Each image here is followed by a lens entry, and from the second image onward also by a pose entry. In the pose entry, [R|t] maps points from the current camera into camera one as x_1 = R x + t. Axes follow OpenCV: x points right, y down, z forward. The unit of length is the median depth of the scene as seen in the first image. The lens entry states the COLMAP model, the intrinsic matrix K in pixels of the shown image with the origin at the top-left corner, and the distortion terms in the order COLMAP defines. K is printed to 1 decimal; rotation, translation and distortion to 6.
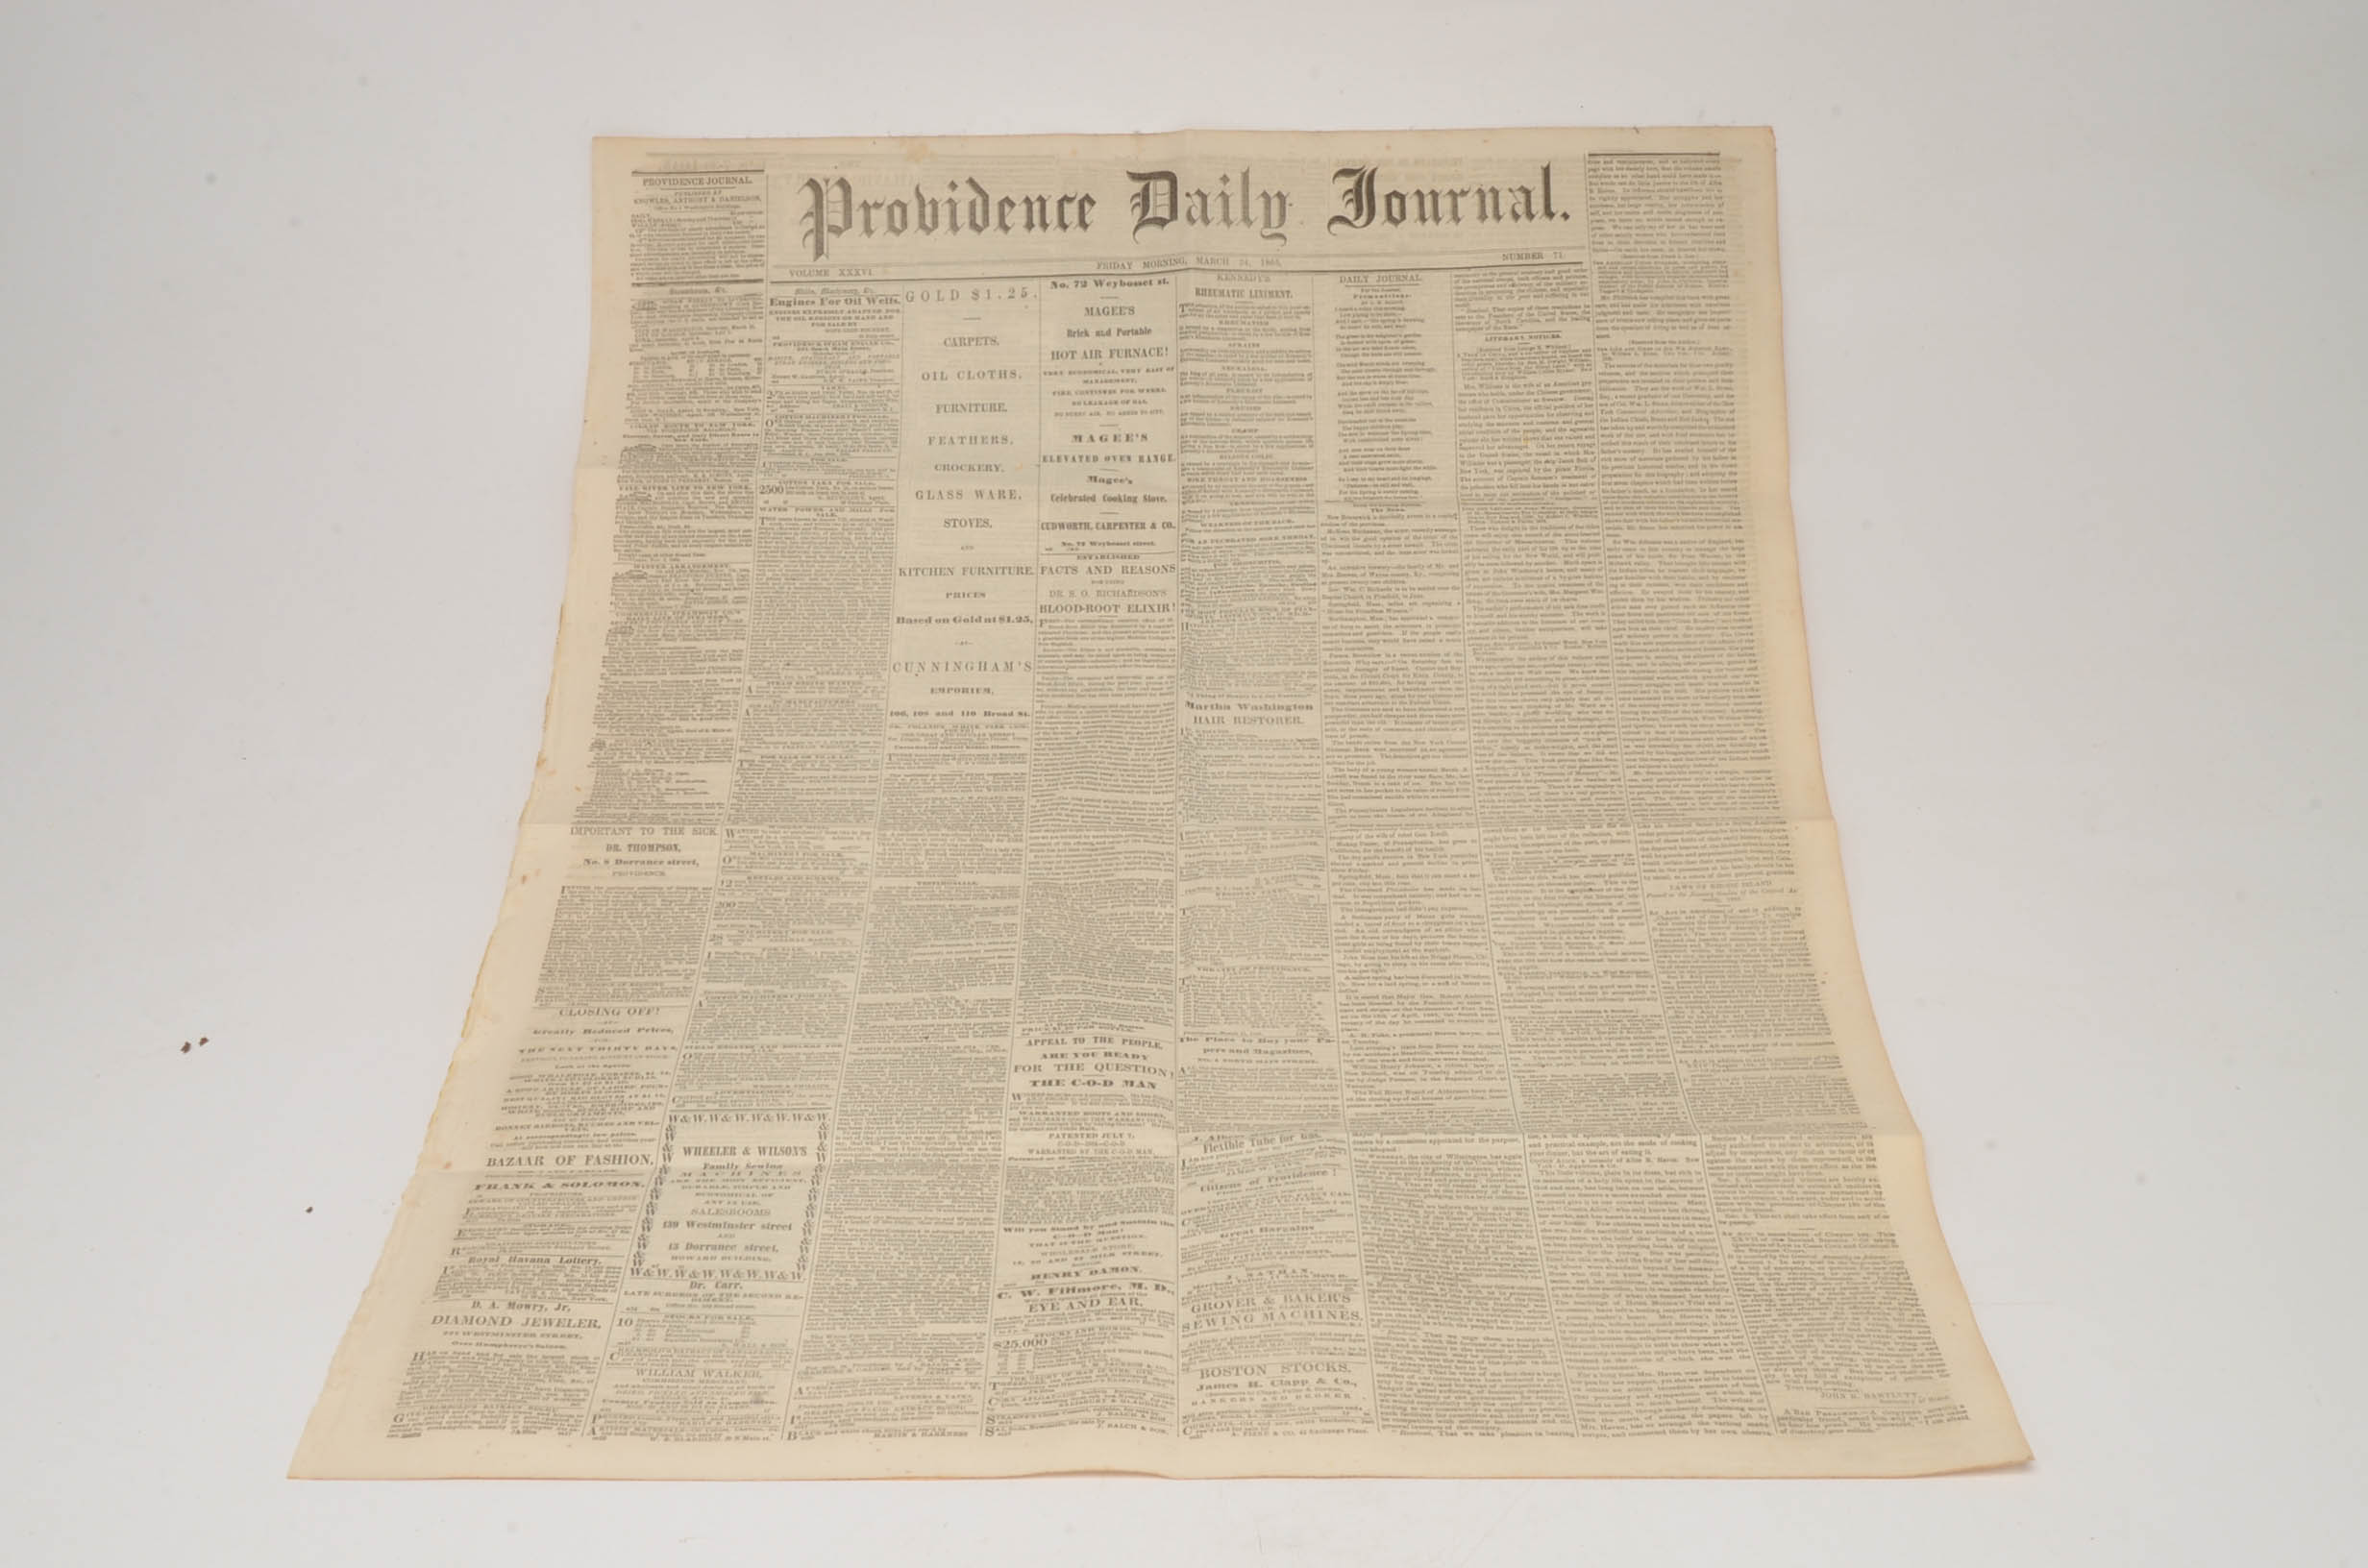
lens RADIAL K [[2683.5, 0, 1134.9], [0, 2683.5, 776.2], [0, 0, 1]] dist [-0.011032, -0.006687]
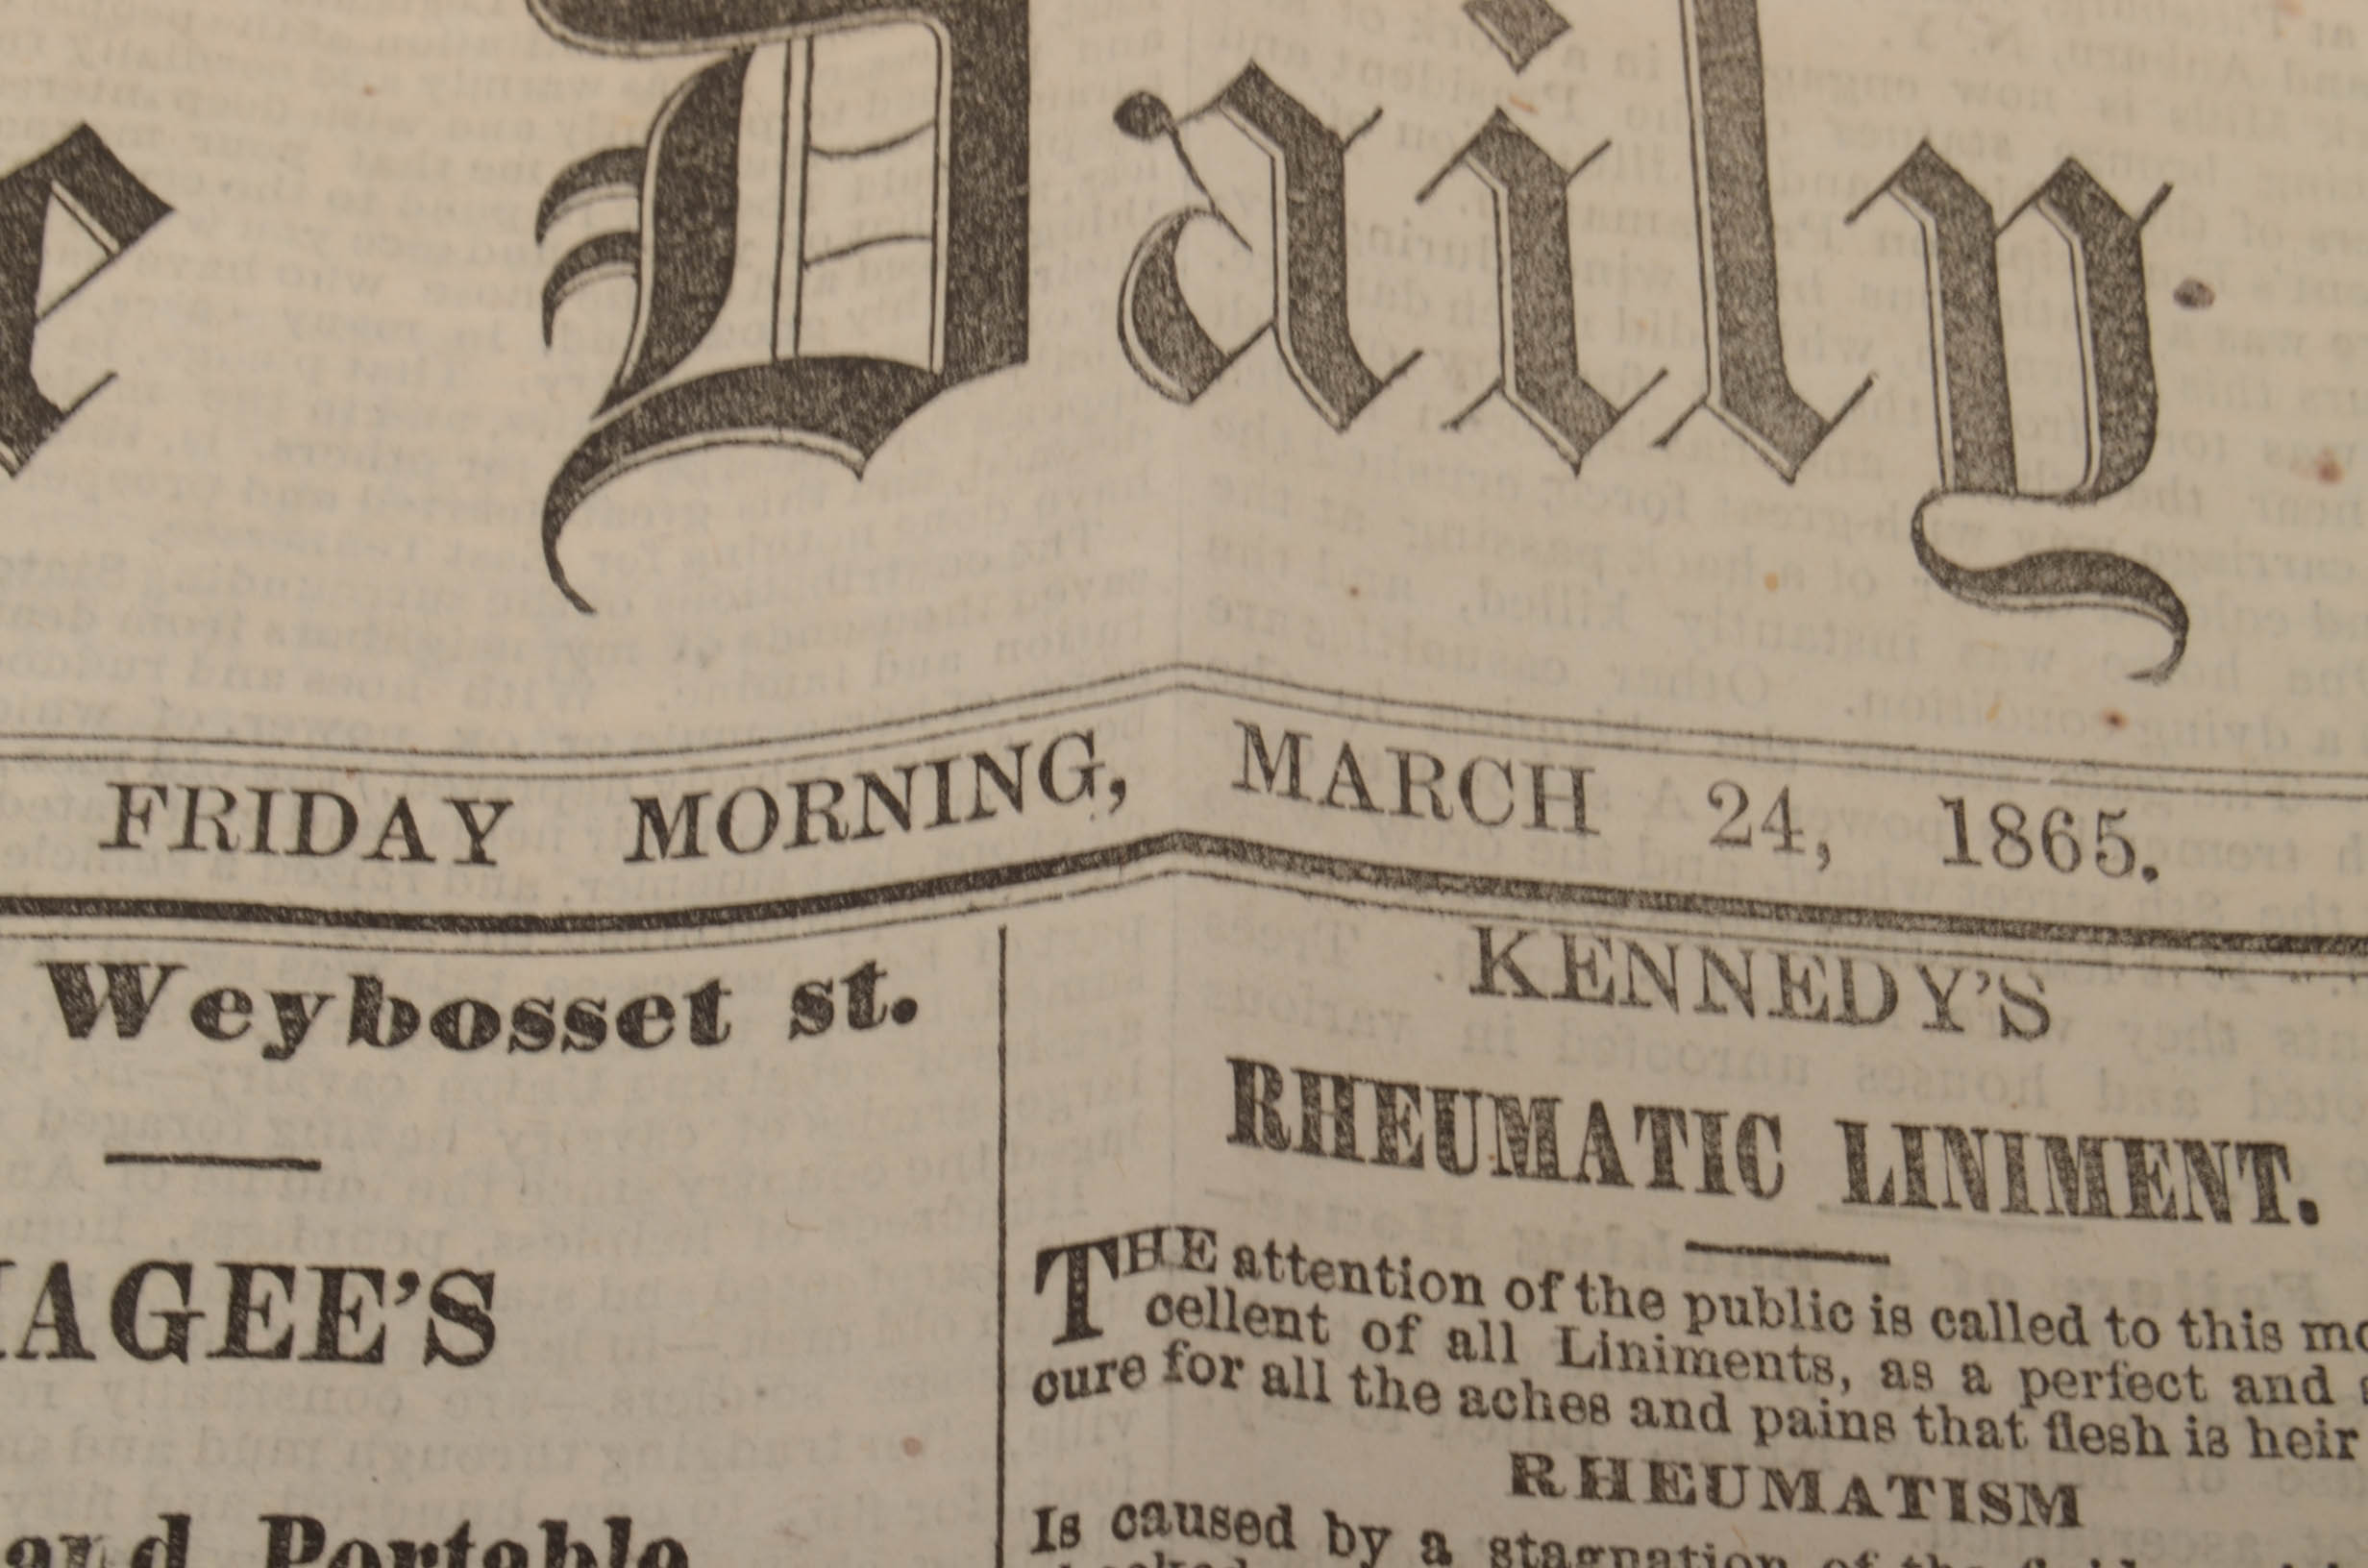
lens RADIAL K [[5200.9, 0, 1184.0], [0, 5200.9, 784.0], [0, 0, 1]] dist [0.029429, 0.076957]
pose [[0.998043, 0.027946, 0.055934, 0.011765], [-0.008846, 0.948674, -0.316132, -0.137655], [-0.061898, 0.315019, 0.947065, 0.836235]]
